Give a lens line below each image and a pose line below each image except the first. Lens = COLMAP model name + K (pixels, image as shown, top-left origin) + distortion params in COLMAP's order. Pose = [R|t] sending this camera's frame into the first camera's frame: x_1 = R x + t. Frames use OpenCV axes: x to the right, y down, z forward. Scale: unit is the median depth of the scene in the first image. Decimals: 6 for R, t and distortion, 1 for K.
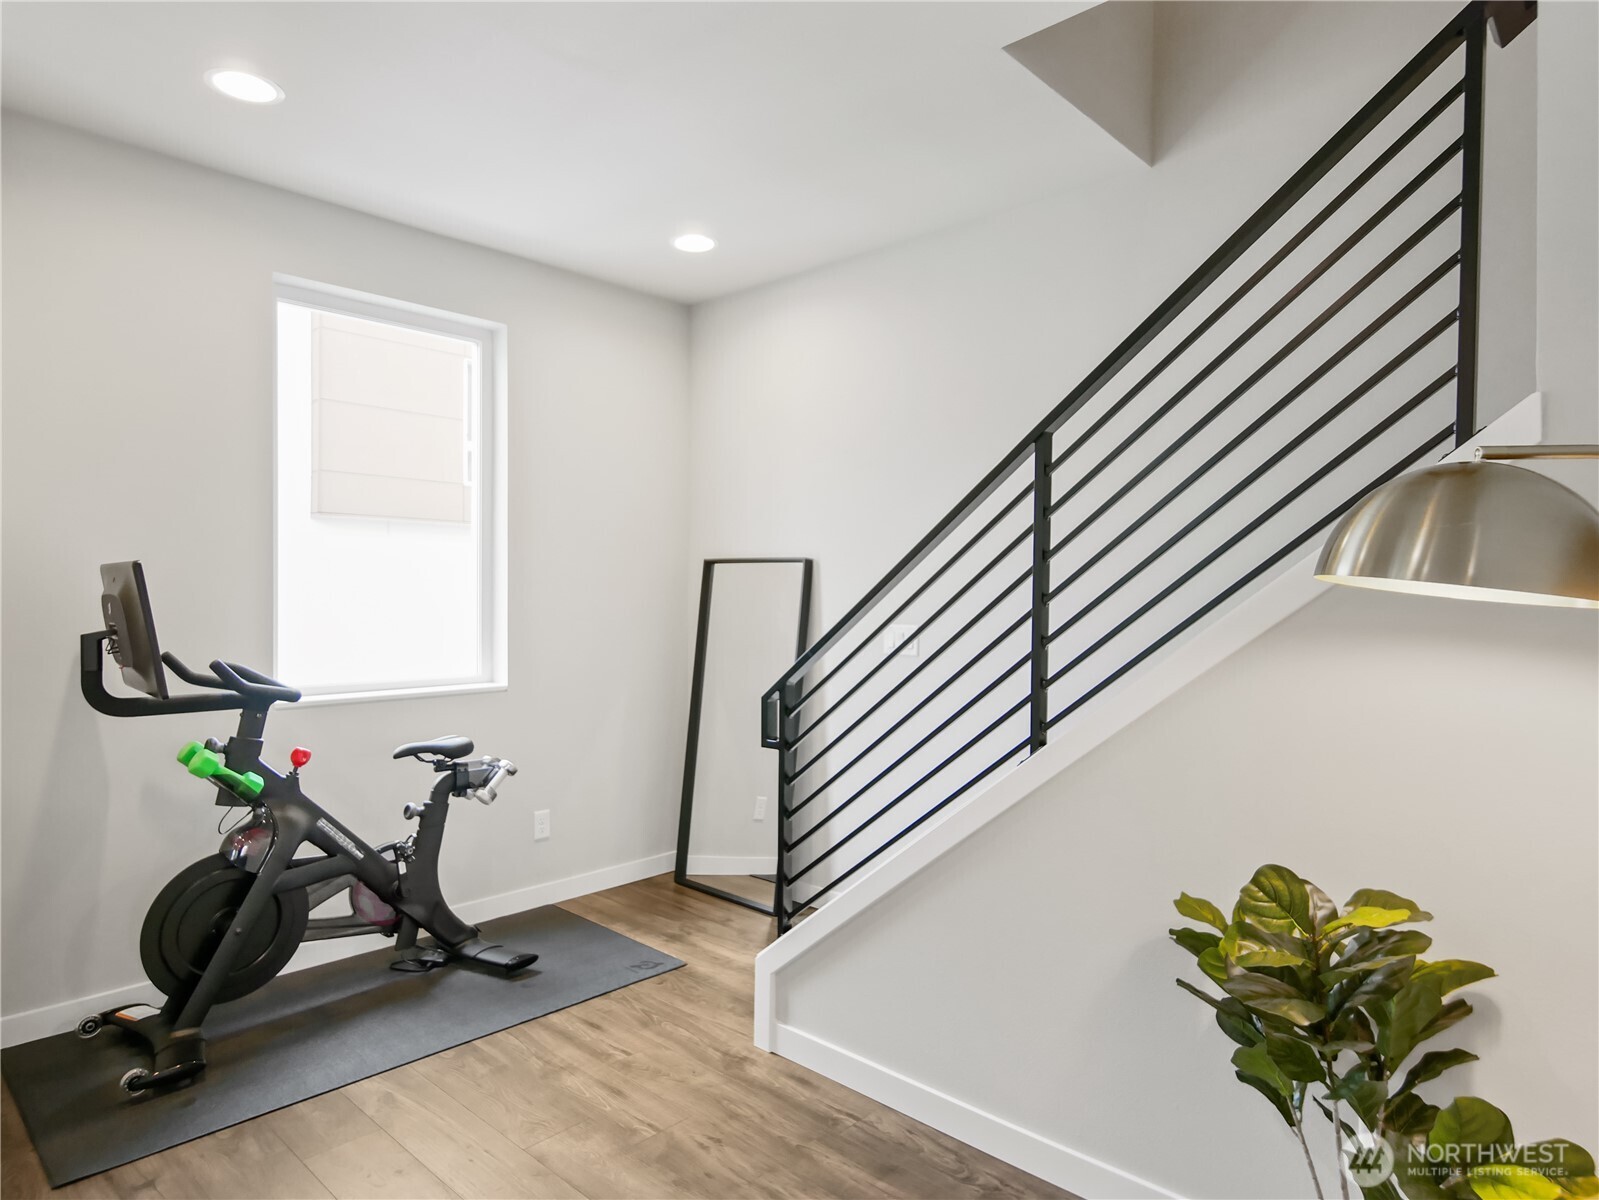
lens RADIAL K [[947.5, 0, 799.5], [0, 947.5, 600.0], [0, 0, 1]] dist [-0.003275, -0.001012]
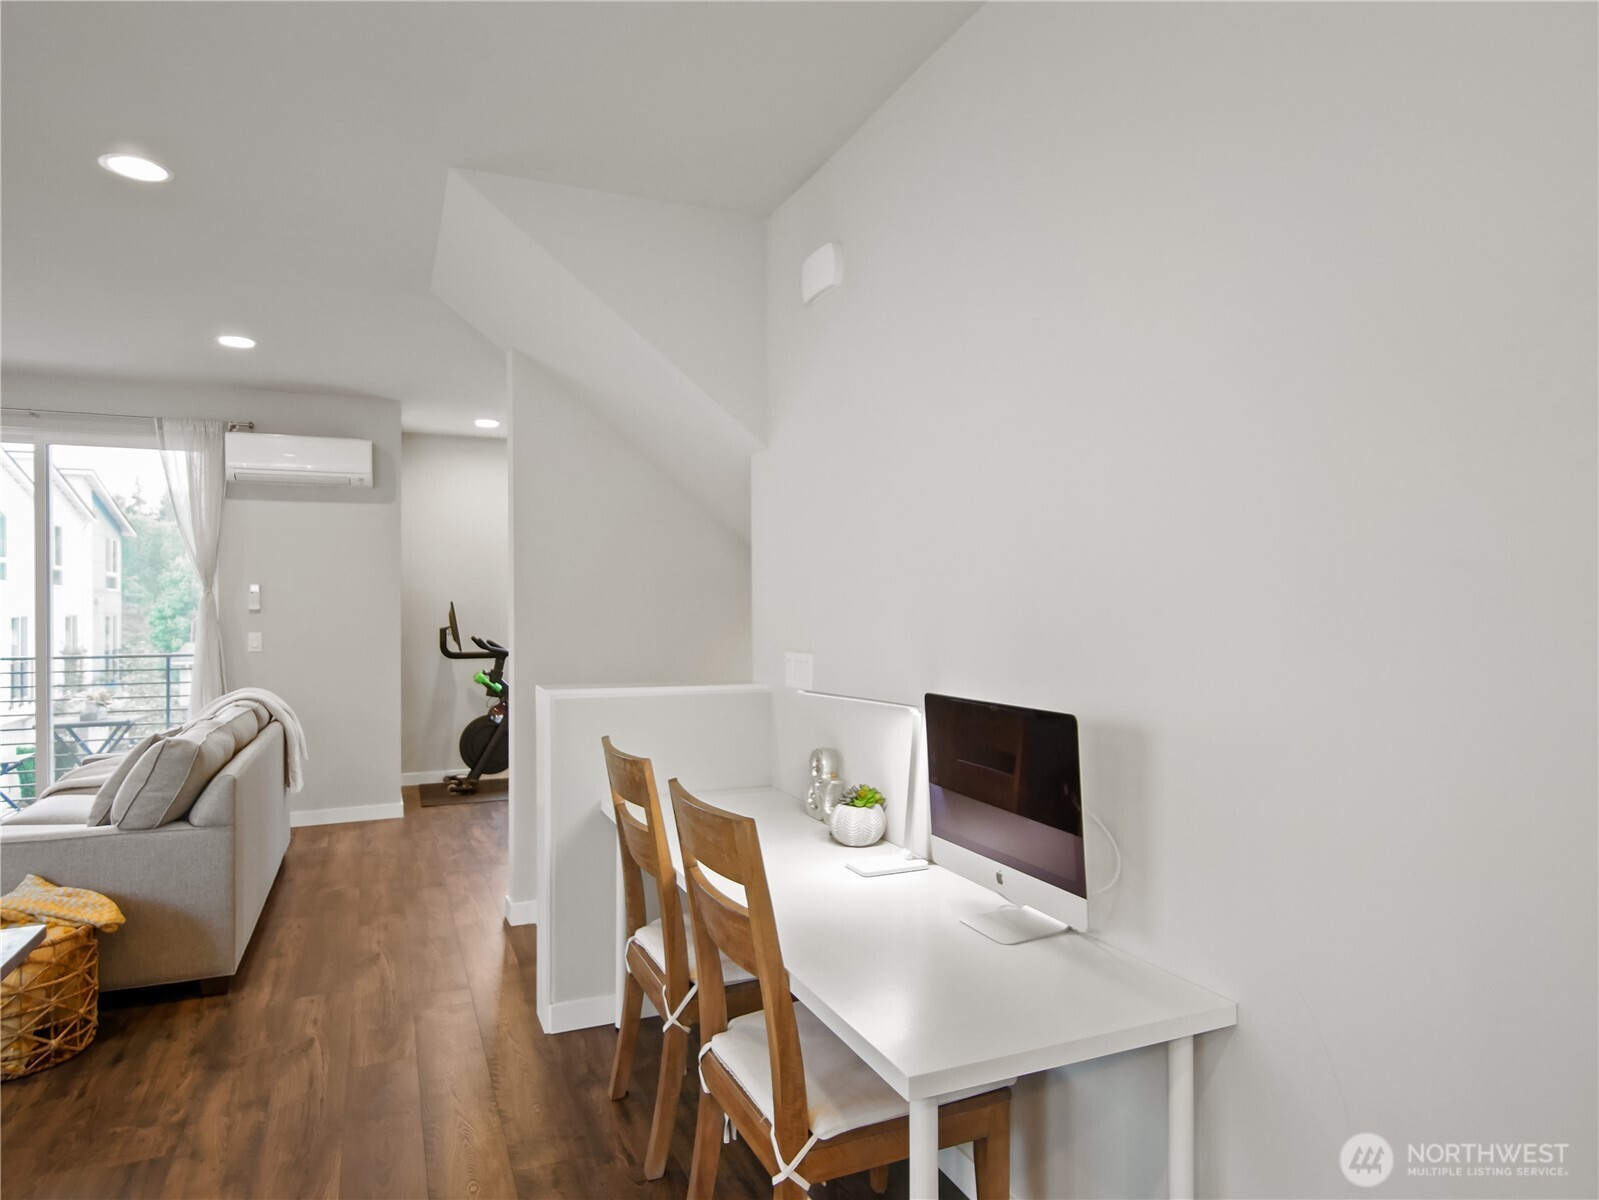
lens RADIAL K [[947.5, 0, 799.5], [0, 947.5, 600.0], [0, 0, 1]] dist [-0.003275, -0.001012]
pose [[0.919204, -0.013729, -0.393541, 1.173004], [0.004073, 0.999670, -0.025360, 0.025998], [0.393760, 0.021708, 0.918957, -1.025351]]
